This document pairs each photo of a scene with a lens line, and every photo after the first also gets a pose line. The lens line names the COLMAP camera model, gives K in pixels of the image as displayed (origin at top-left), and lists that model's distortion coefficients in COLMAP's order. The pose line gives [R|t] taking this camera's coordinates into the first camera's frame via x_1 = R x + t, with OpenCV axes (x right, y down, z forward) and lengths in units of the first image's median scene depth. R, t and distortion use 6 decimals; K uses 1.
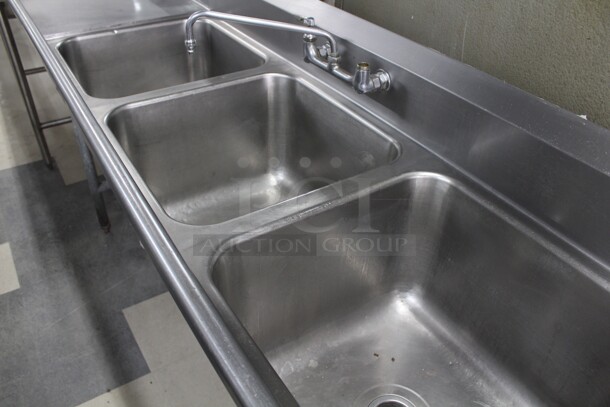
lens RADIAL K [[500.9, 0, 305.0], [0, 500.9, 203.5], [0, 0, 1]] dist [-0.137952, 0.110834]
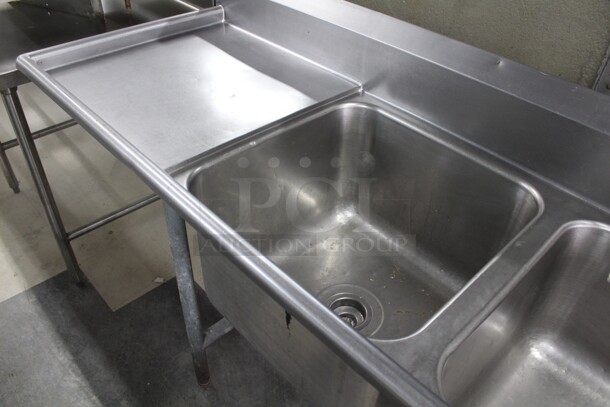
lens RADIAL K [[500.9, 0, 305.0], [0, 500.9, 203.5], [0, 0, 1]] dist [-0.137952, 0.110834]
pose [[0.984726, -0.114853, 0.130856, -0.351080], [0.108745, 0.992660, 0.052926, -0.254229], [-0.135974, -0.037888, 0.989988, 0.296001]]
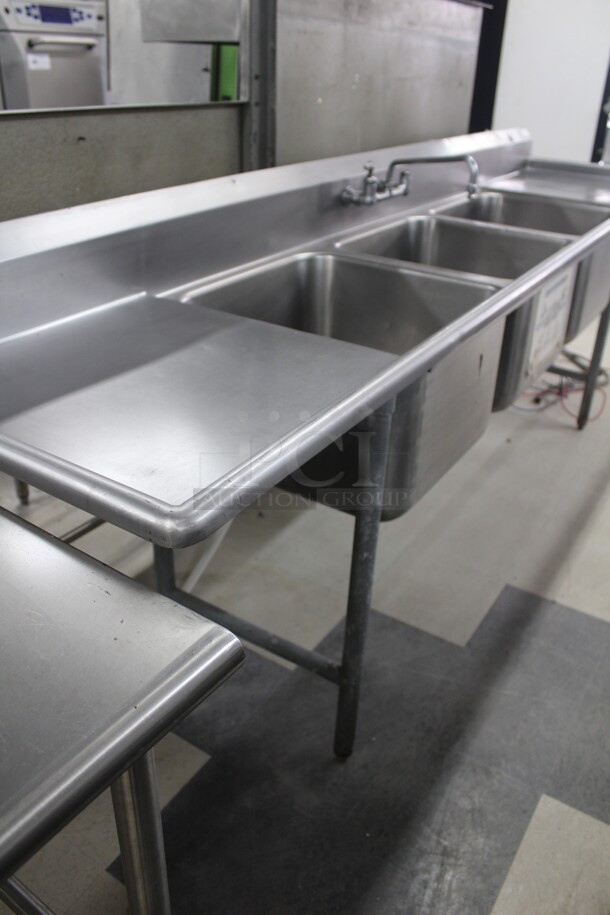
lens RADIAL K [[751.3, 0, 305.0], [0, 751.3, 457.5], [0, 0, 1]] dist [-0.137952, 0.110834]
pose [[-0.401368, -0.481689, 0.779024, -0.886349], [0.517153, 0.582806, 0.626810, -0.642954], [-0.755947, 0.654456, 0.015187, 0.901240]]
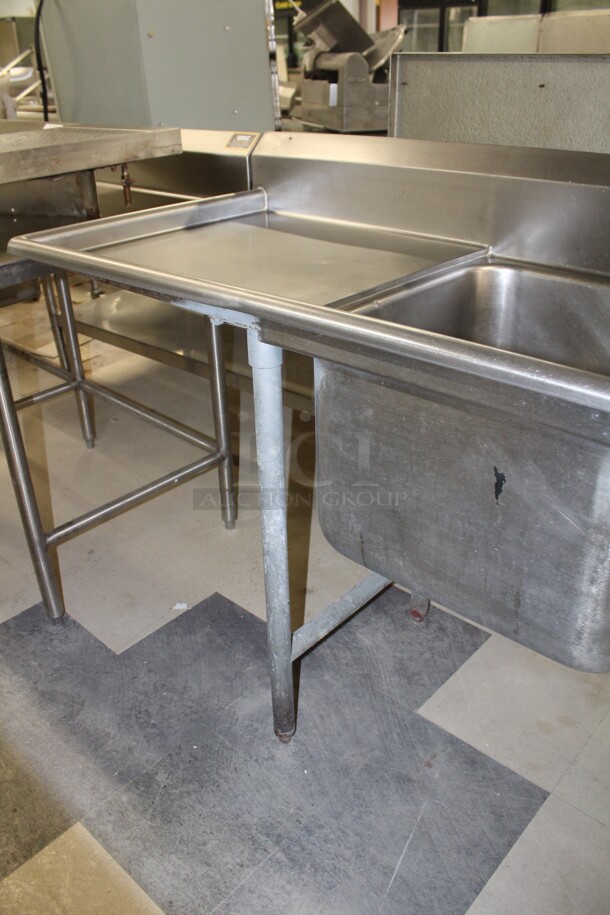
lens RADIAL K [[751.3, 0, 305.0], [0, 751.3, 457.5], [0, 0, 1]] dist [-0.137952, 0.110834]
pose [[0.967194, -0.176626, 0.182592, -0.508445], [0.201593, 0.970994, -0.128574, -0.116069], [-0.154586, 0.161165, 0.974746, 0.306242]]
